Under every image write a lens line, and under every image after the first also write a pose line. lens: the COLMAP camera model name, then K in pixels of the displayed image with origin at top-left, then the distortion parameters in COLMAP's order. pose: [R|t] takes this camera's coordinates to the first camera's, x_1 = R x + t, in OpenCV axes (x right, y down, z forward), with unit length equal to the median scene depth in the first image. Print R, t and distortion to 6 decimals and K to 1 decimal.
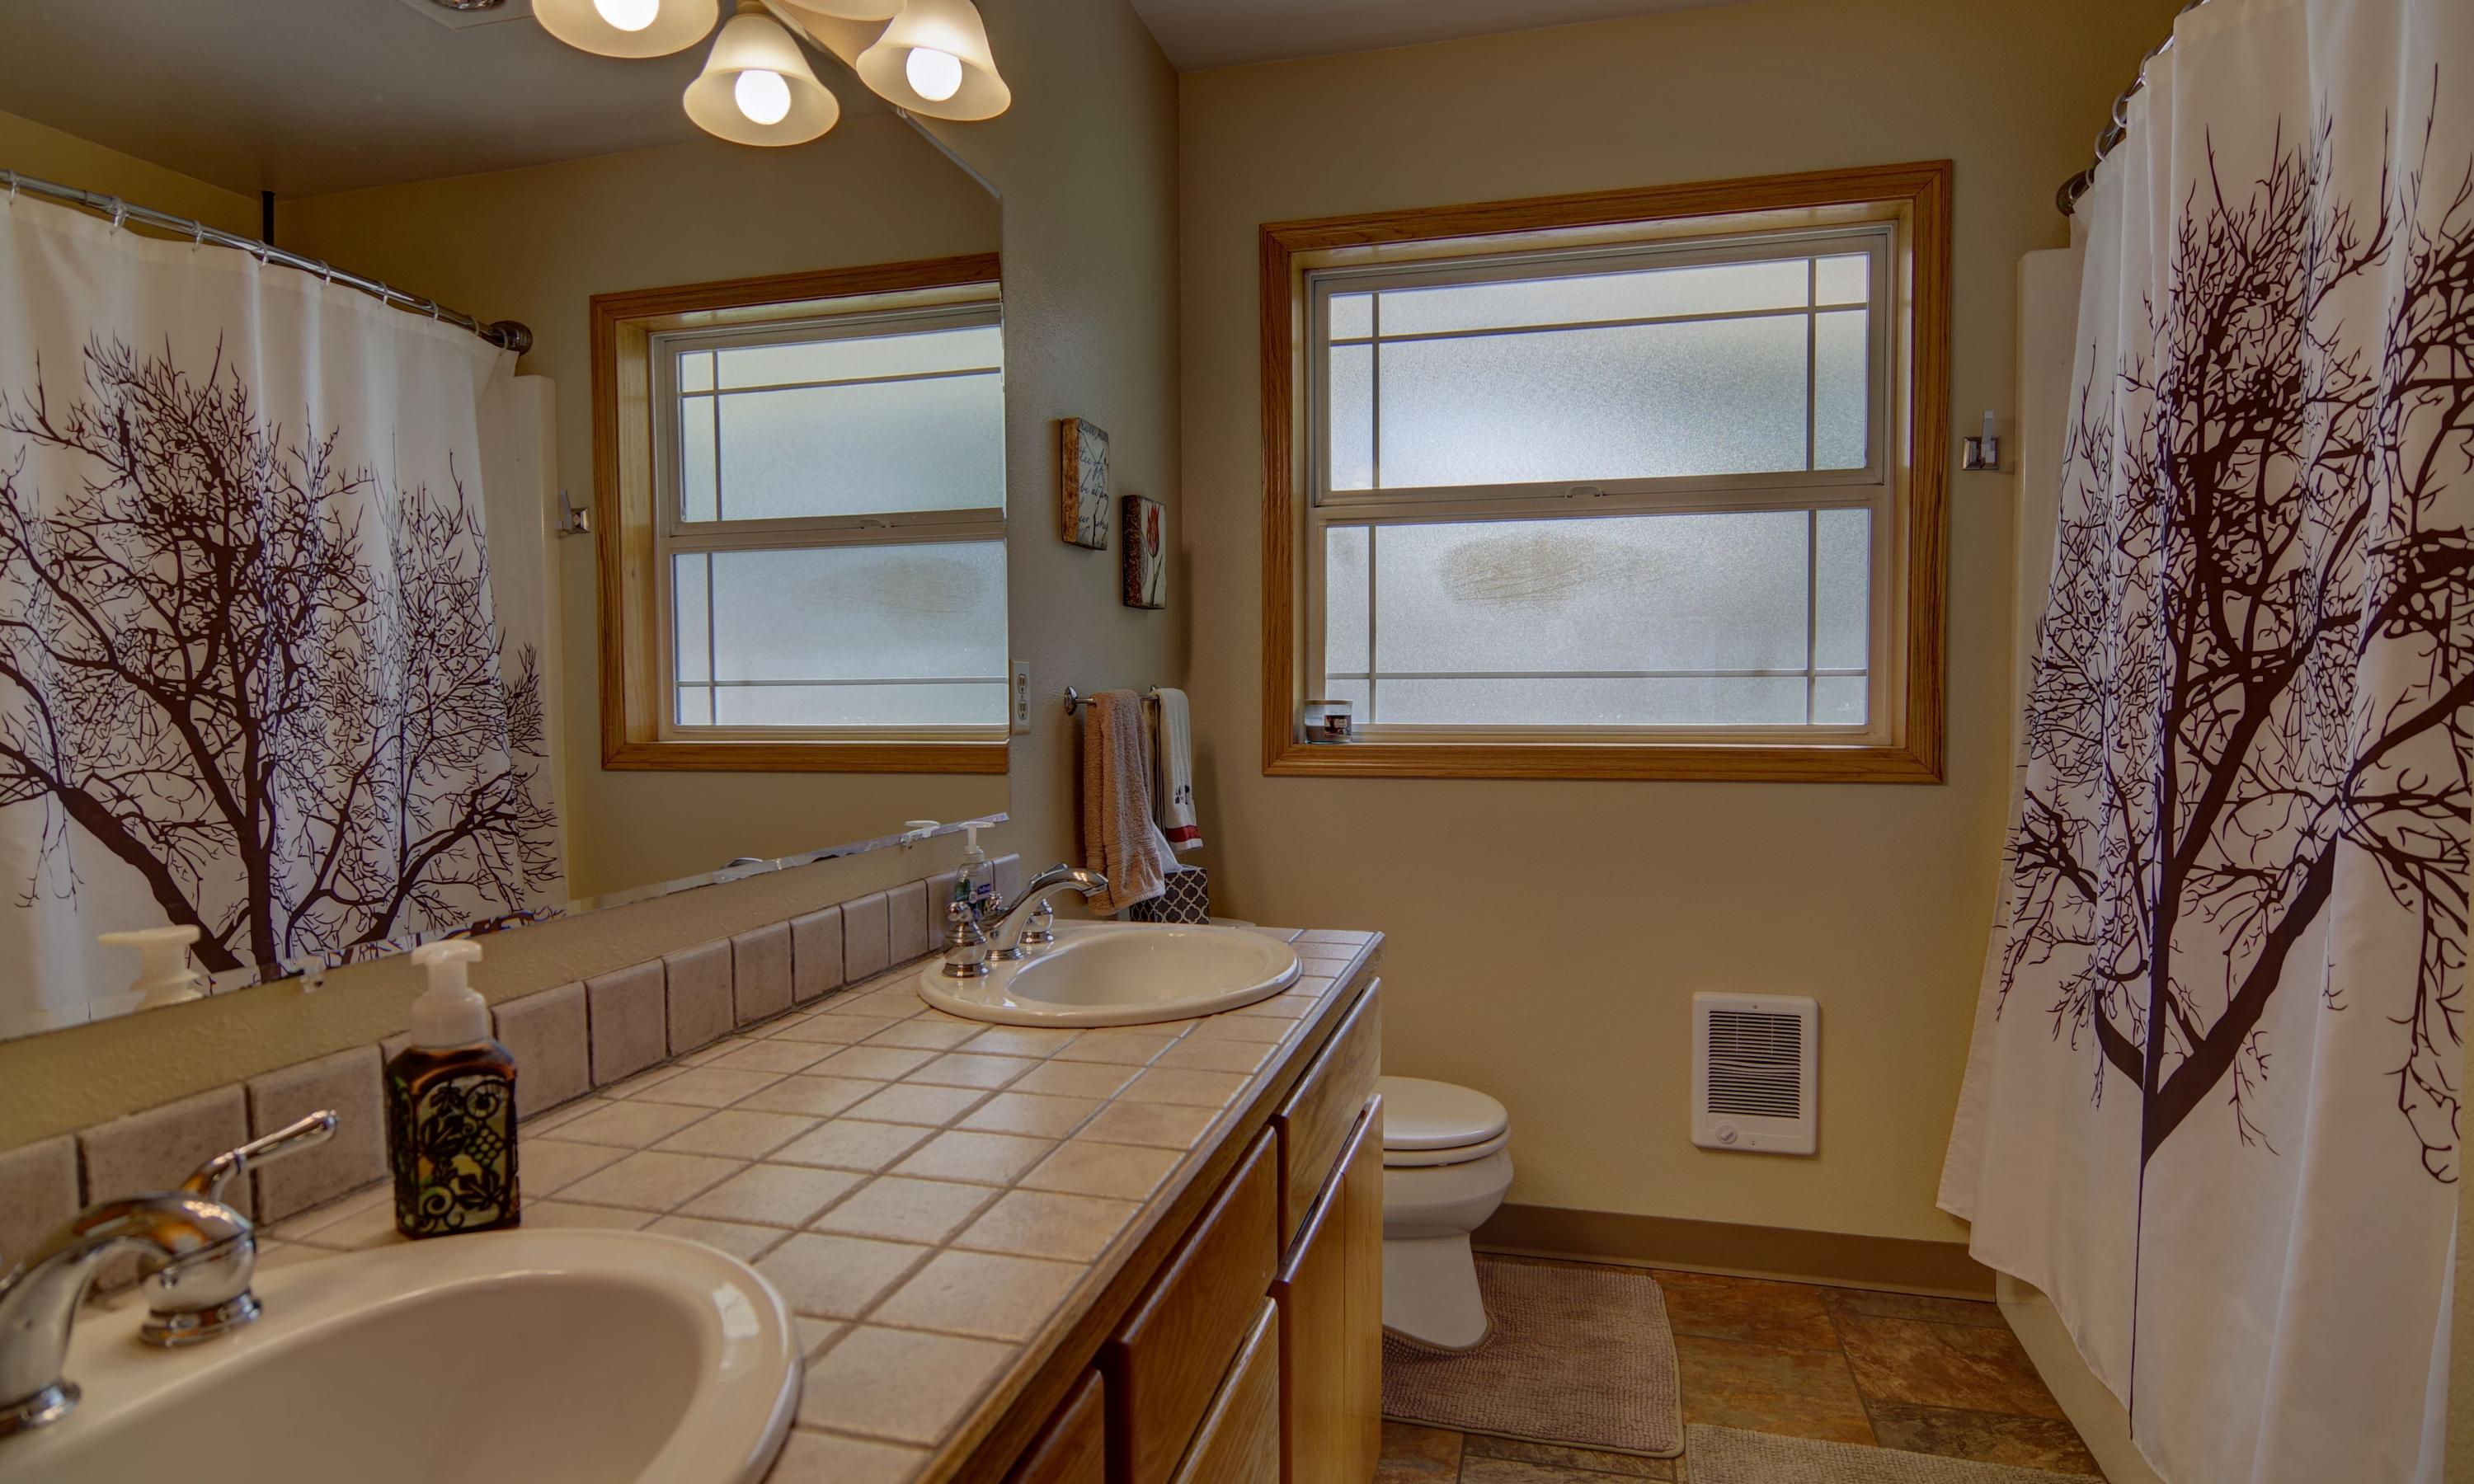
lens RADIAL K [[1328.5, 0, 1232.4], [0, 1328.5, 737.7], [0, 0, 1]] dist [-0.008864, -0.009205]
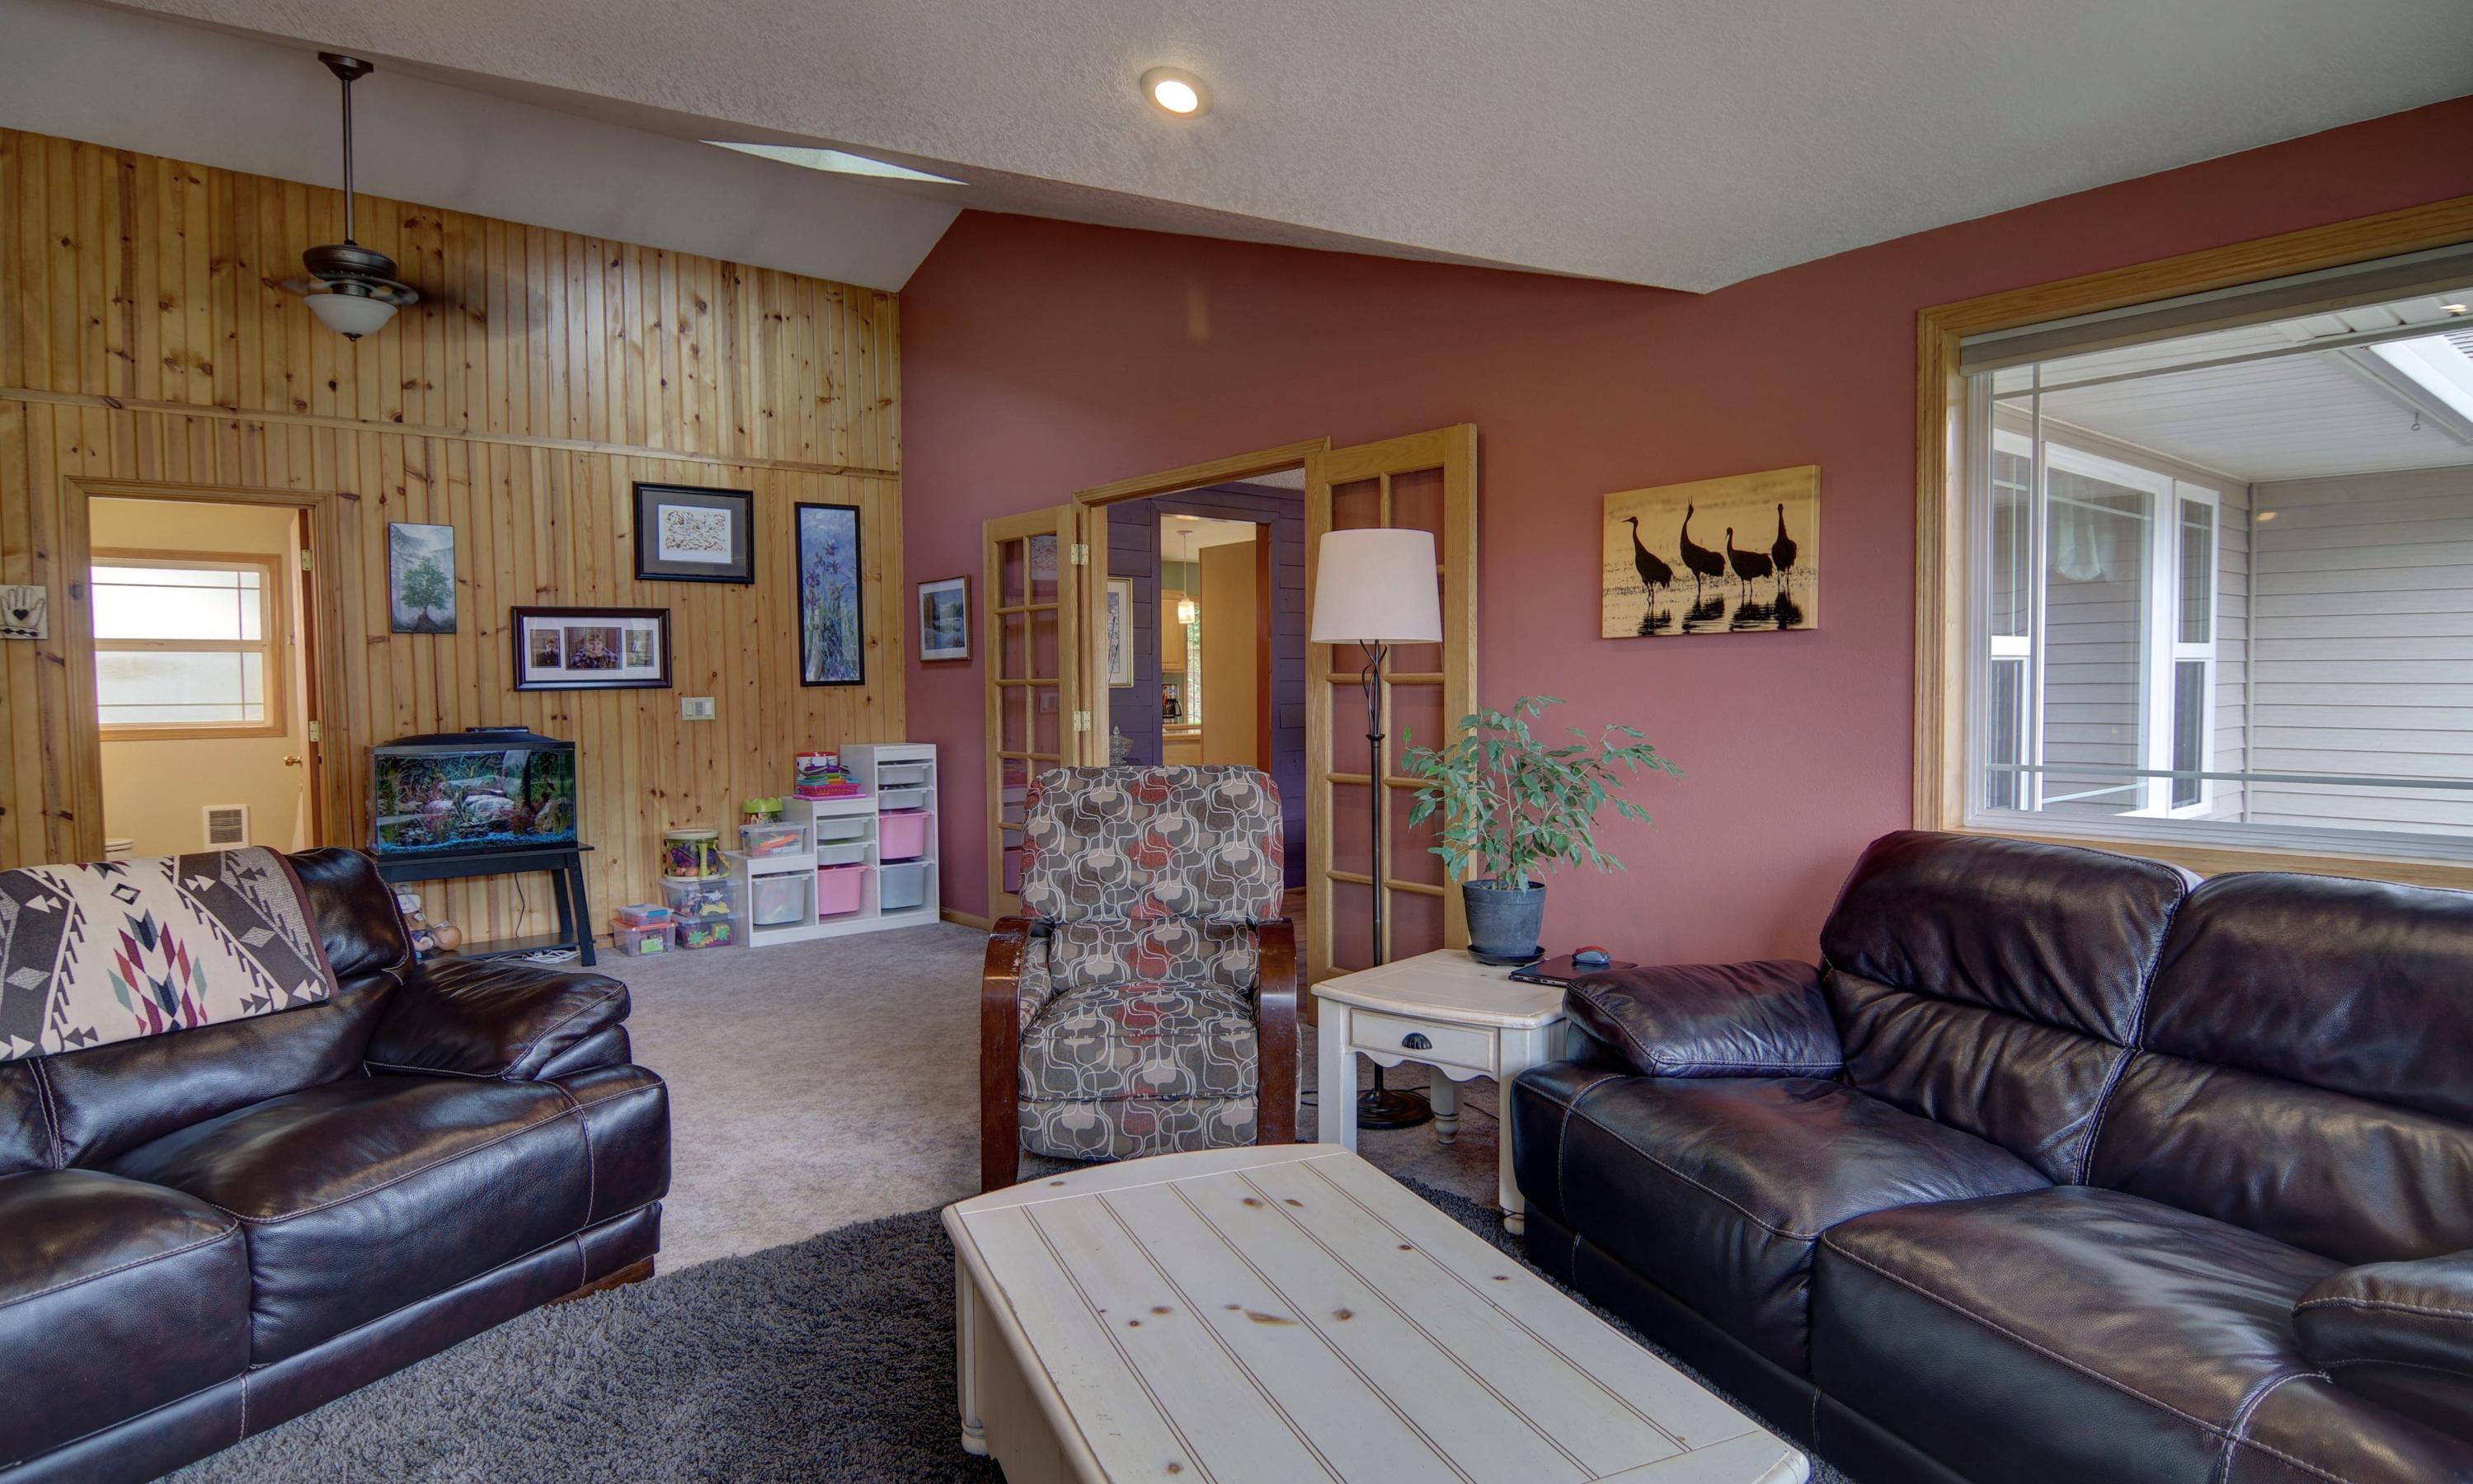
lens RADIAL K [[1328.0, 0, 1236.4], [0, 1328.0, 735.3], [0, 0, 1]] dist [-0.008864, -0.009205]
pose [[0.582040, -0.028098, 0.812675, -0.737369], [0.040775, 0.999154, 0.005343, 0.105481], [-0.812137, 0.030026, 0.582693, -2.742649]]
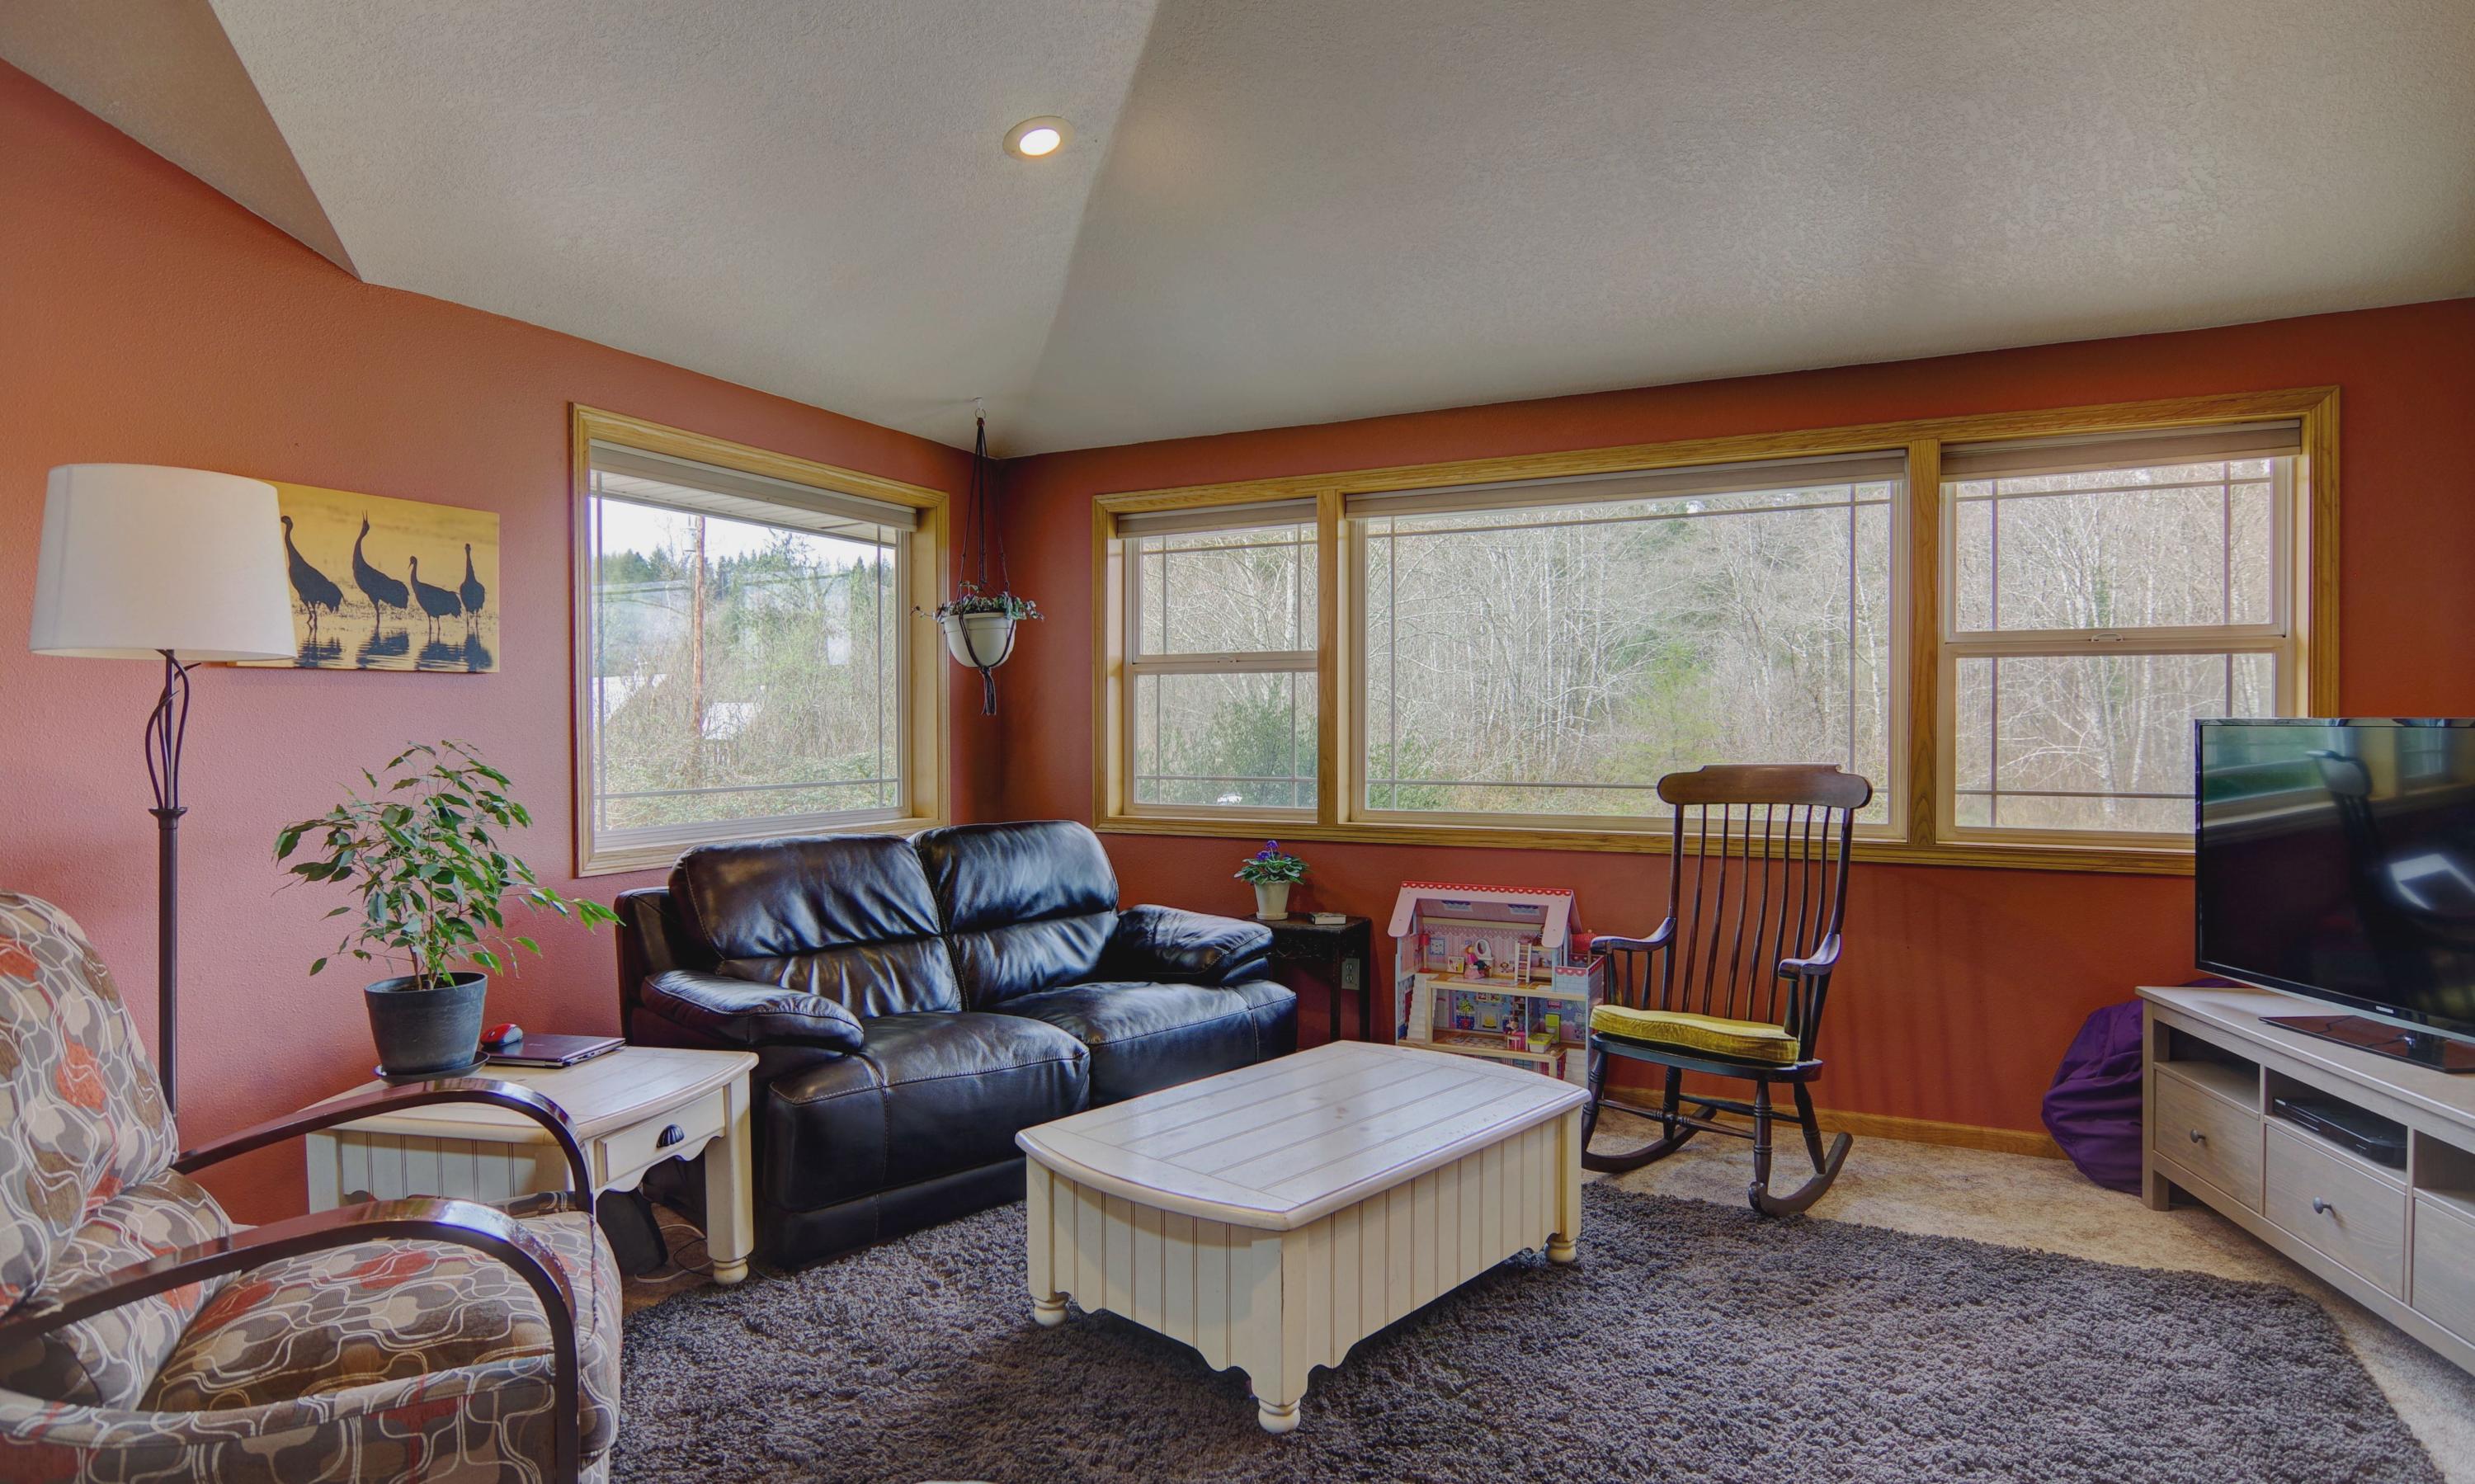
lens RADIAL K [[1329.1, 0, 1233.6], [0, 1329.1, 746.9], [0, 0, 1]] dist [-0.008864, -0.009205]
pose [[-0.979920, 0.003614, 0.199358, -0.342246], [0.016022, 0.998030, 0.060660, 0.037538], [-0.198746, 0.062636, -0.978048, -1.330429]]
